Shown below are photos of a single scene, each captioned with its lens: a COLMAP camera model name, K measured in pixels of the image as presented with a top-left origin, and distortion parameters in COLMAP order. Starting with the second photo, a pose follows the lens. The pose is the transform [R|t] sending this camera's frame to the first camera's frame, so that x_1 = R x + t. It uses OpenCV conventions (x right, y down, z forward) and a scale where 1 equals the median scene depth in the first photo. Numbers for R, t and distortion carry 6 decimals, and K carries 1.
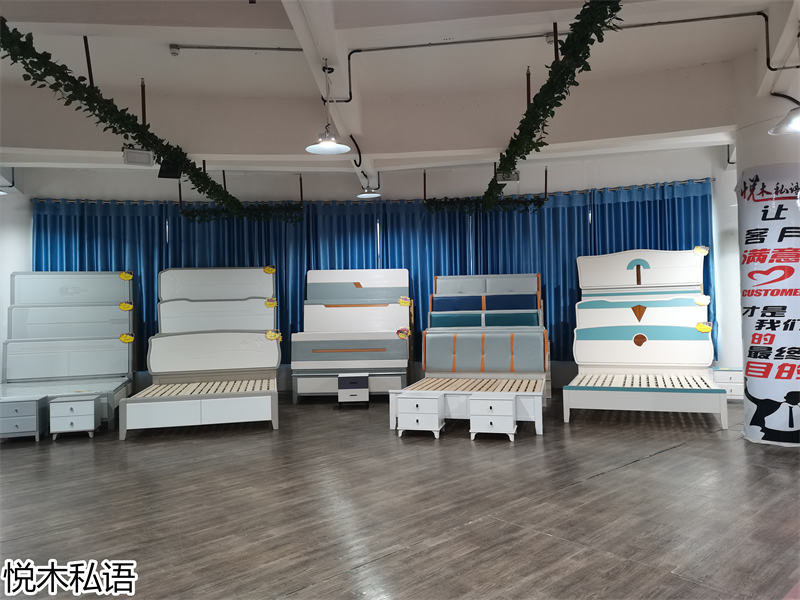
lens RADIAL K [[603.3, 0, 397.3], [0, 603.3, 298.1], [0, 0, 1]] dist [0.025512, -0.001917]
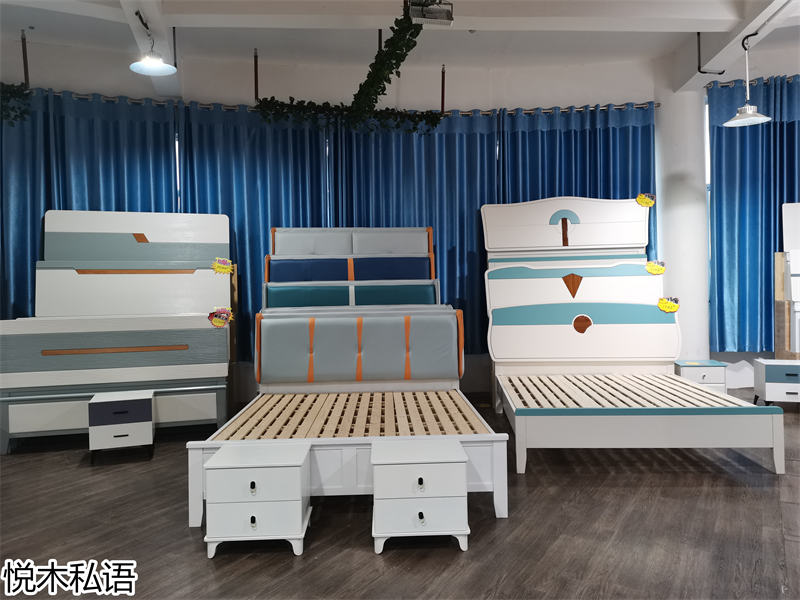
lens RADIAL K [[603.3, 0, 397.3], [0, 603.3, 298.1], [0, 0, 1]] dist [0.025512, -0.001917]
pose [[0.957082, -0.000217, 0.289816, 0.004101], [-0.008559, 0.999542, 0.029011, 0.019642], [-0.289690, -0.030246, 0.956643, 0.367763]]
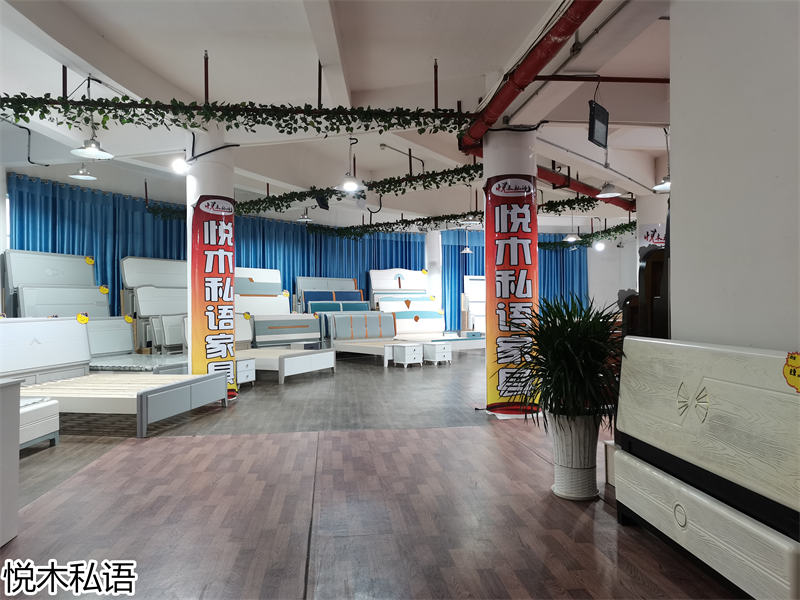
lens RADIAL K [[603.3, 0, 397.3], [0, 603.3, 298.1], [0, 0, 1]] dist [0.025512, -0.001917]
pose [[0.589765, 0.025015, 0.807187, -1.000732], [-0.022532, 0.999641, -0.014516, 0.031713], [-0.807260, -0.009626, 0.590117, -0.036995]]
